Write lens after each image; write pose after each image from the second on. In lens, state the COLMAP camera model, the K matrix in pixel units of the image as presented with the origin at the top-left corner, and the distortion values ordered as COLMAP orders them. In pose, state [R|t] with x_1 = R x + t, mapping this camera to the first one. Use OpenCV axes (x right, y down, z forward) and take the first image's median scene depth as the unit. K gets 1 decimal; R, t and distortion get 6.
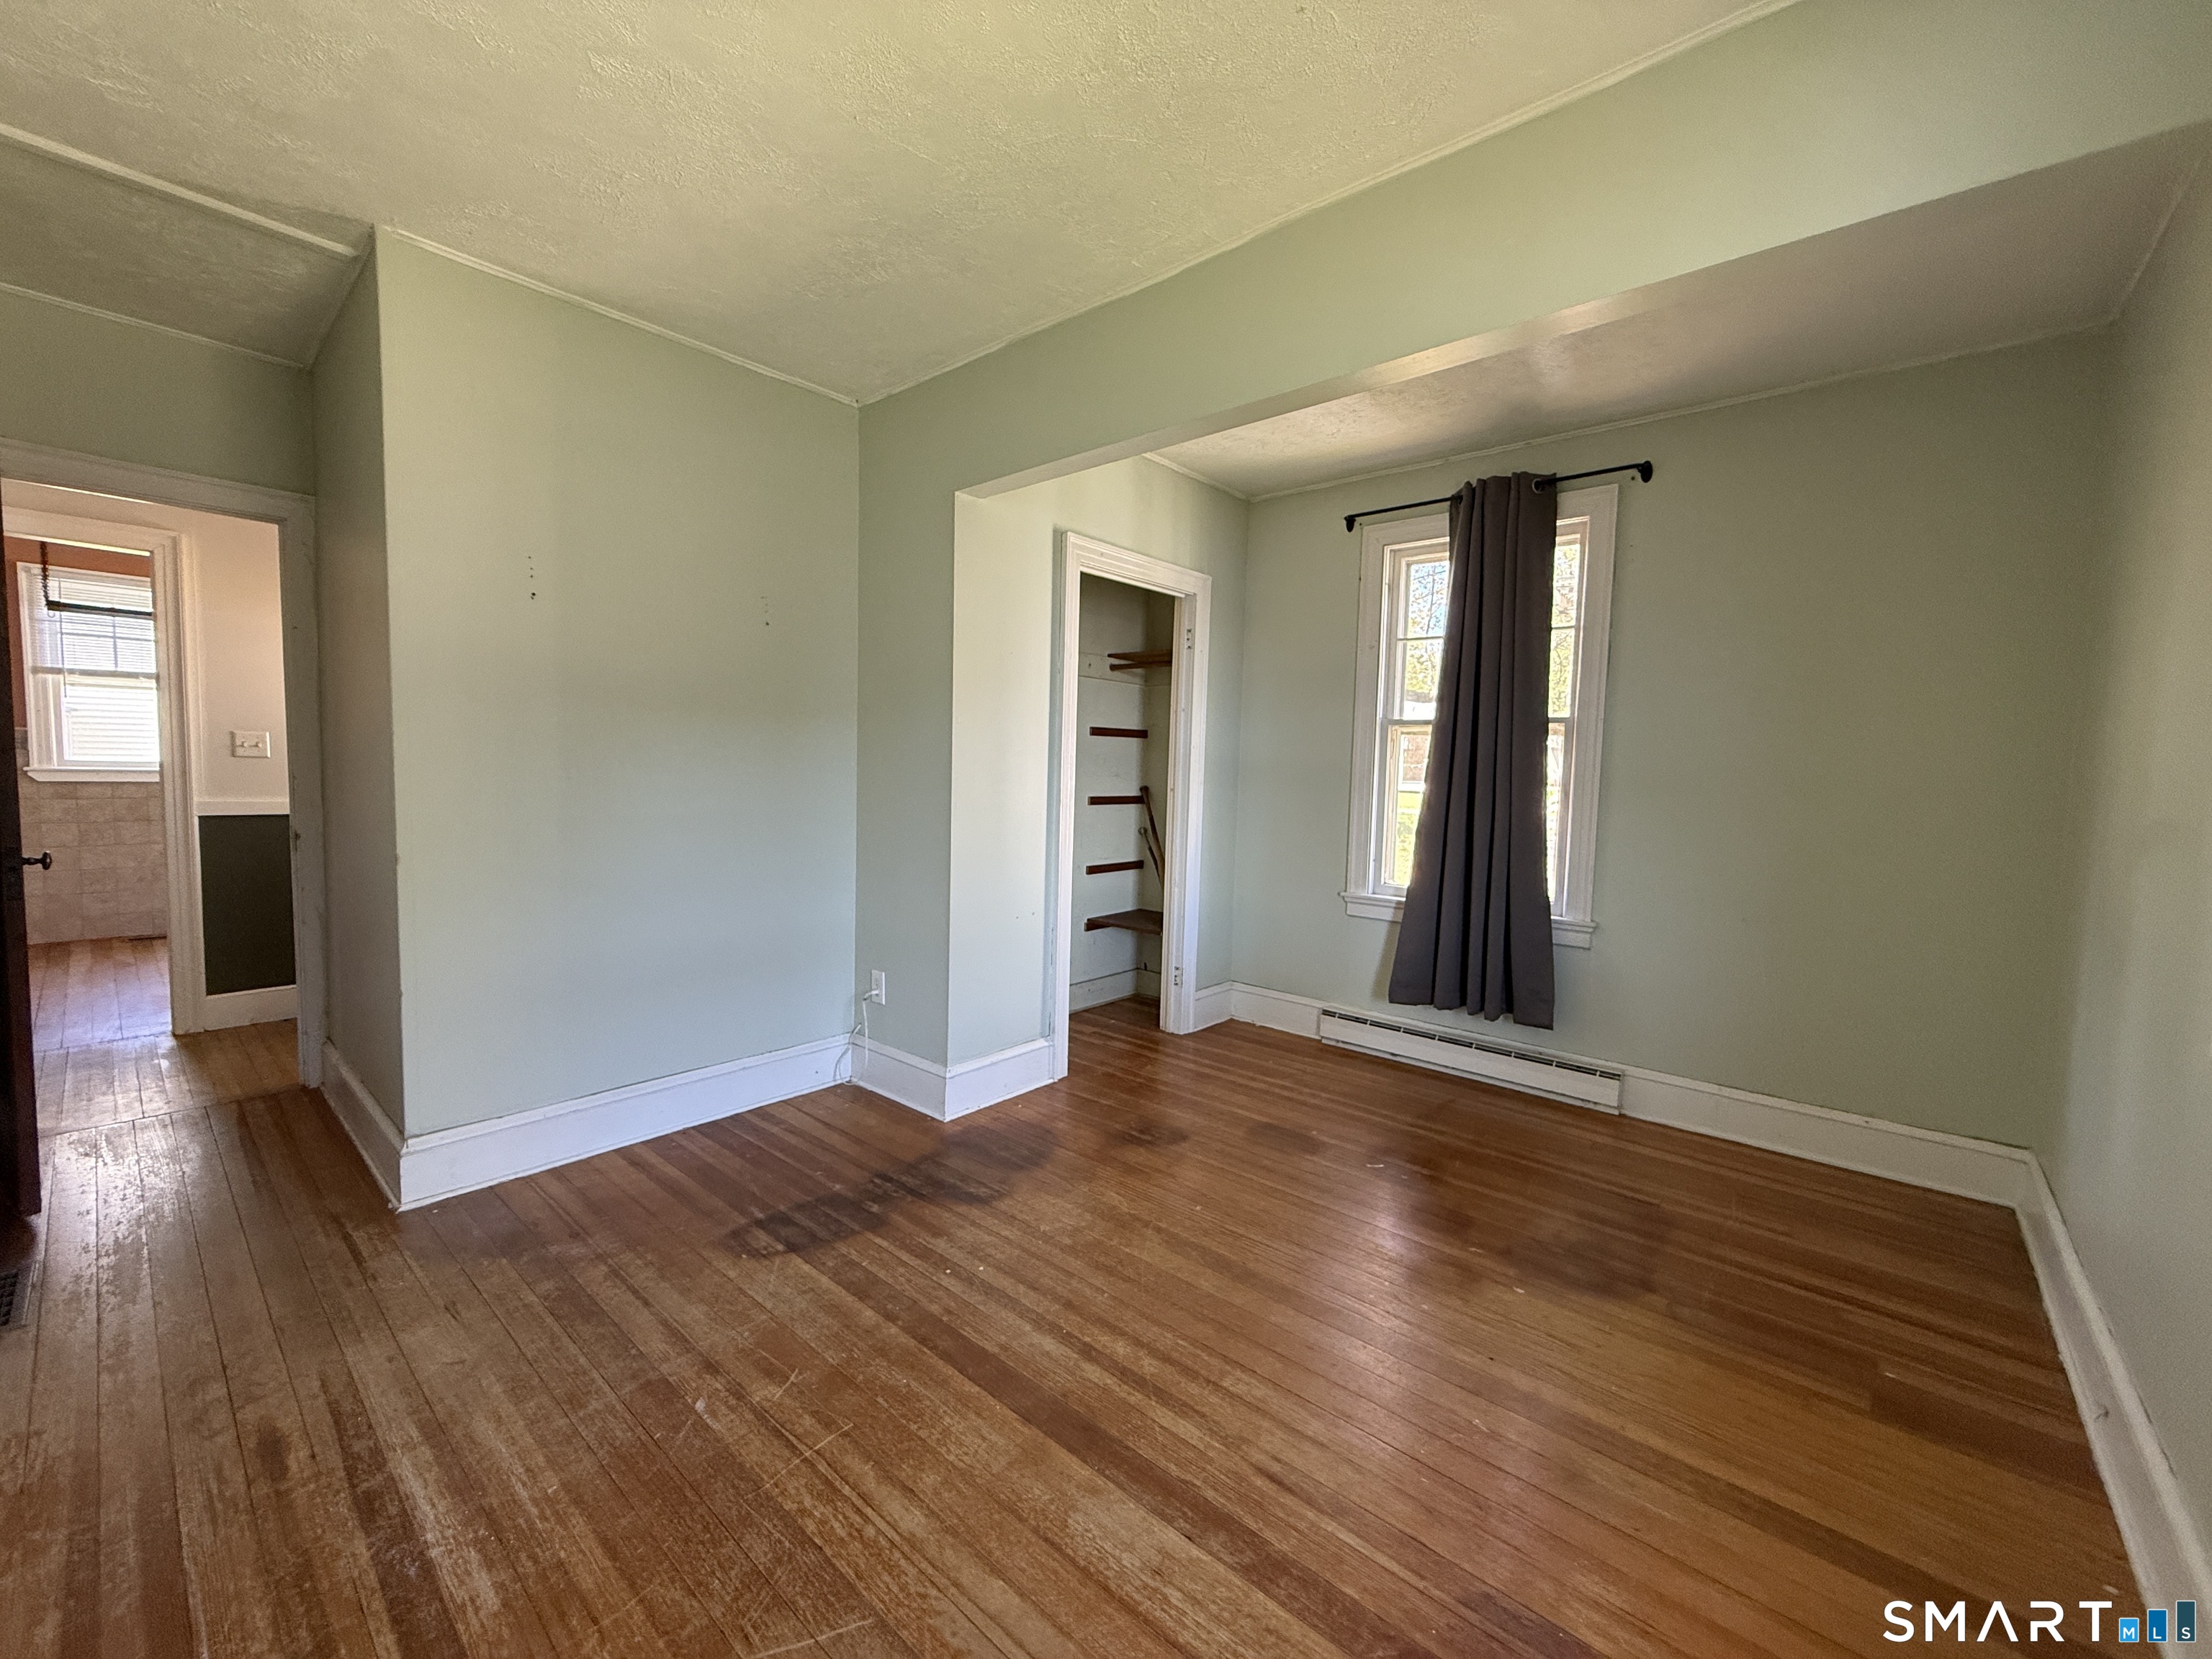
lens RADIAL K [[879.0, 0, 1098.5], [0, 879.0, 821.6], [0, 0, 1]] dist [0.000375, 0.000146]
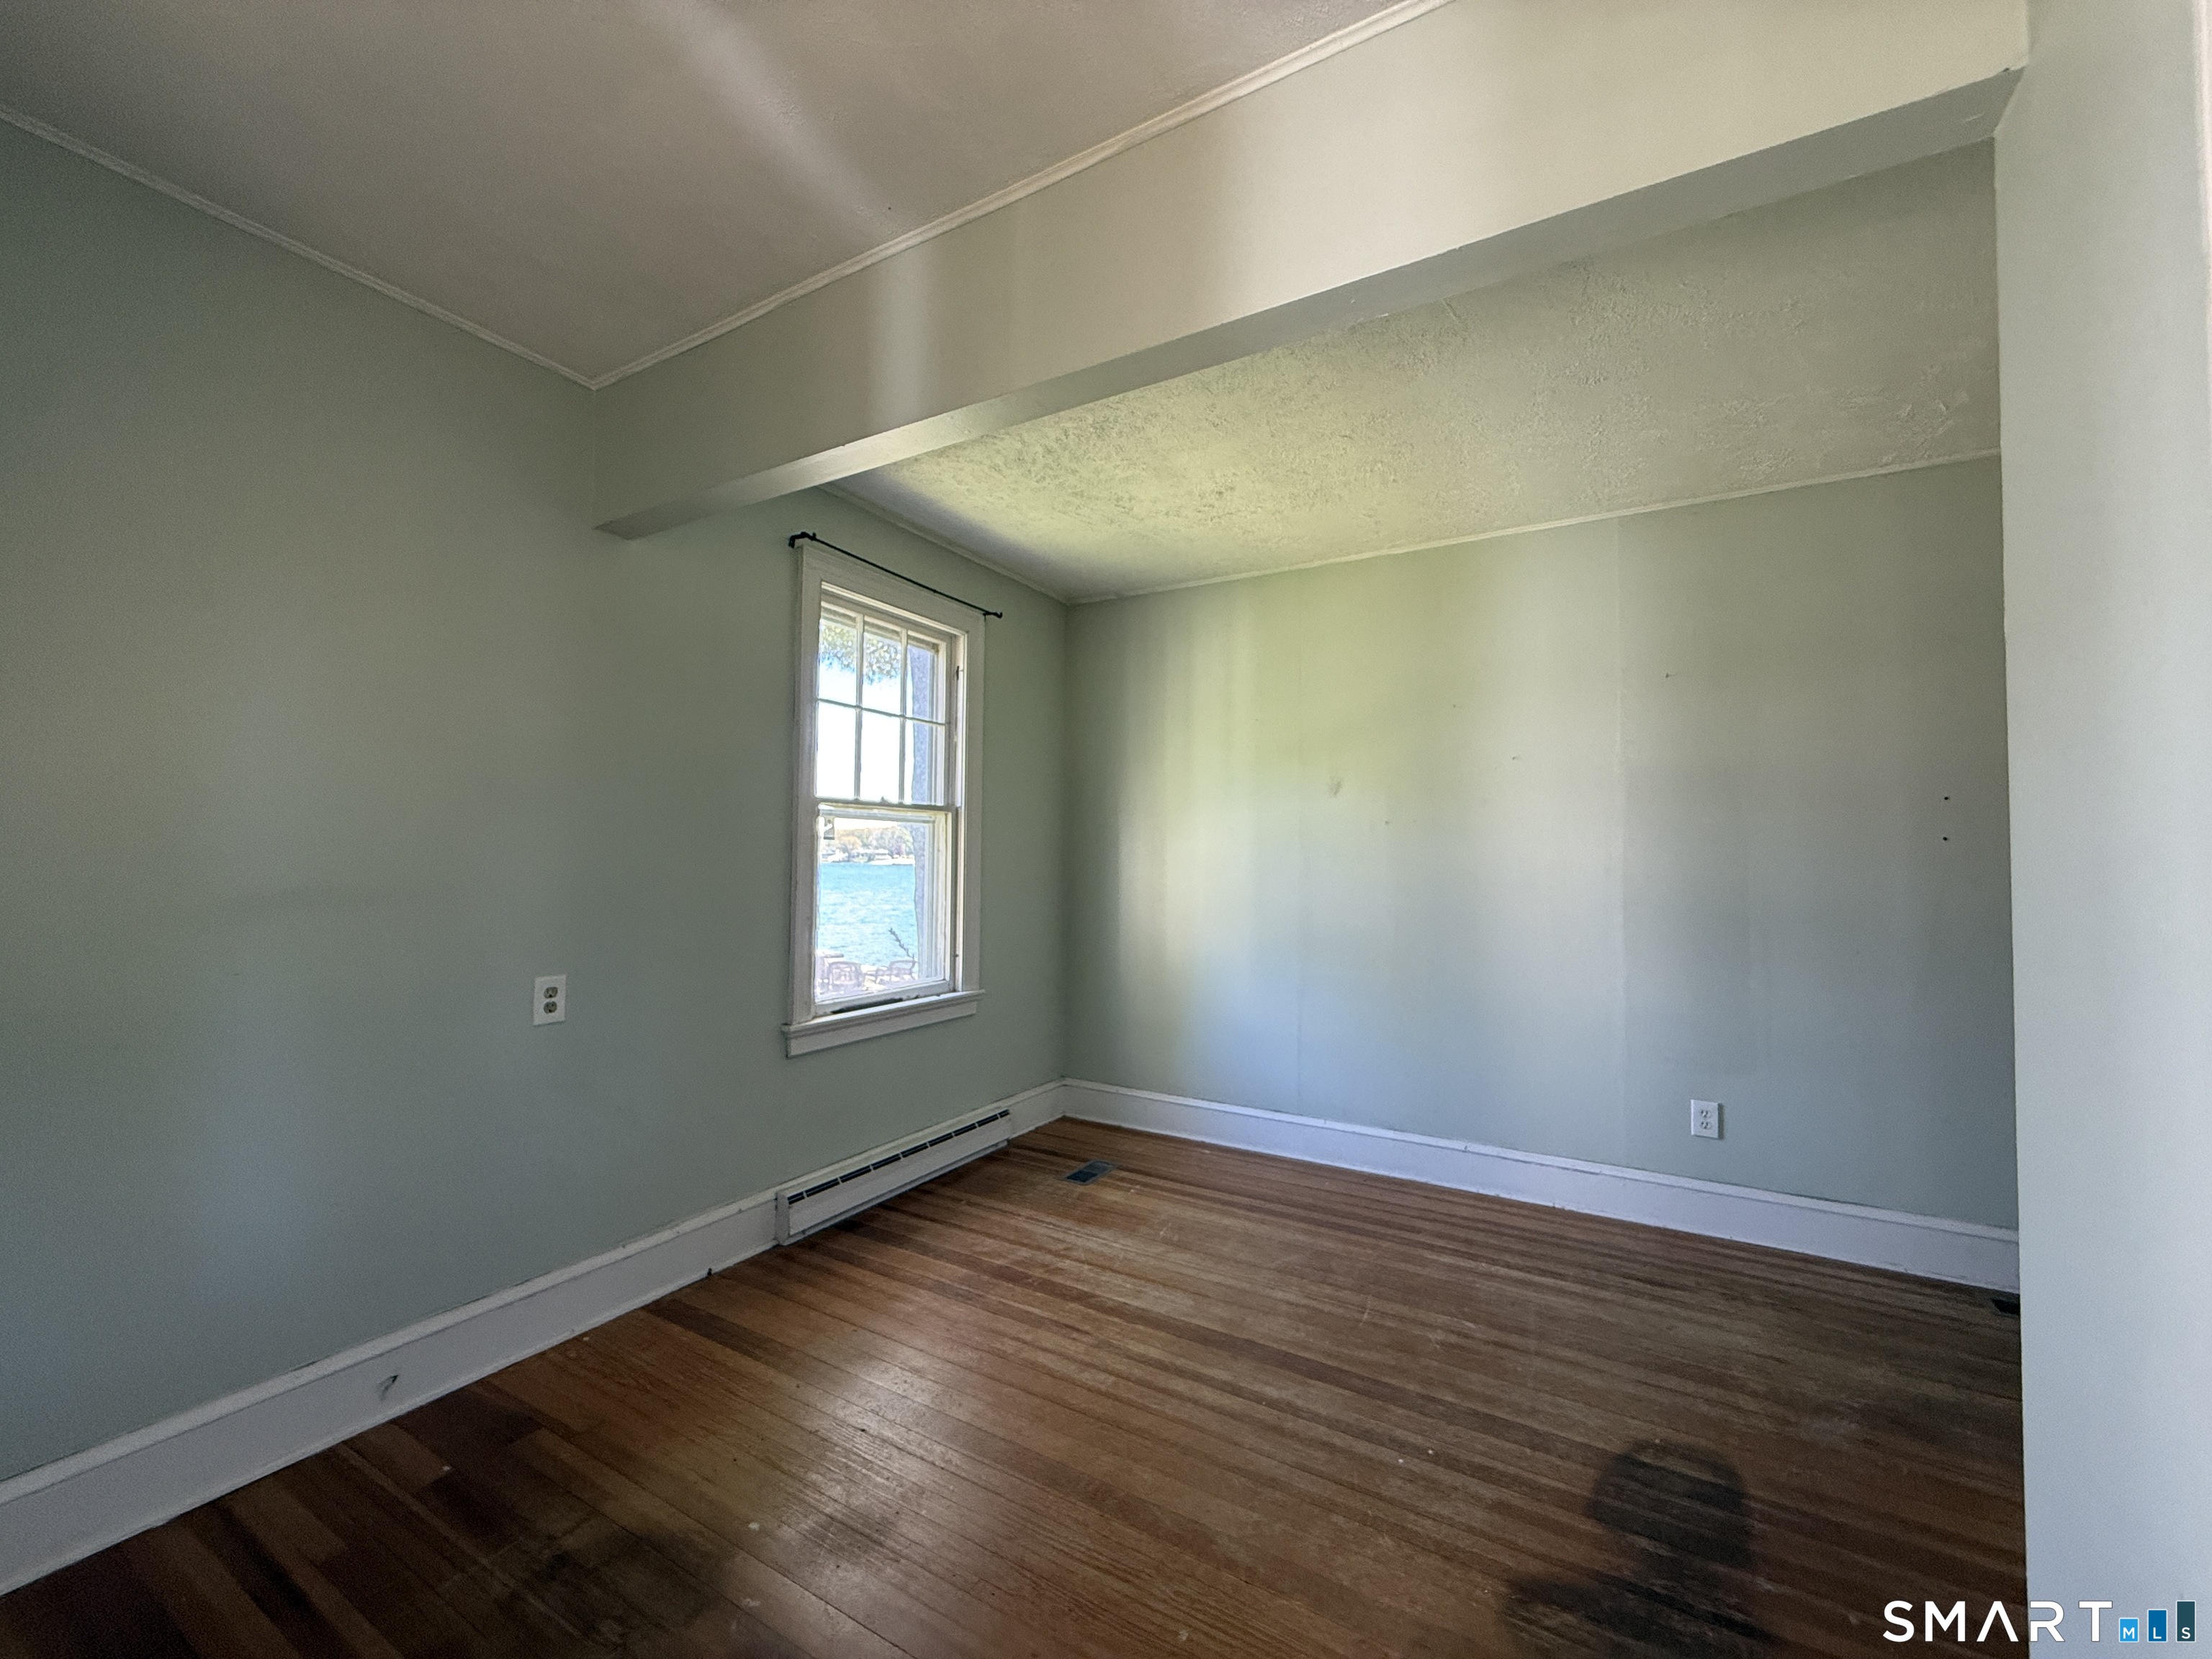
lens RADIAL K [[879.0, 0, 1106.1], [0, 879.0, 830.9], [0, 0, 1]] dist [0.000375, 0.000146]
pose [[-0.980502, -0.040379, -0.192317, 0.413056], [-0.045801, 0.998666, 0.023827, -0.139843], [0.191098, 0.032171, -0.981044, 2.143914]]
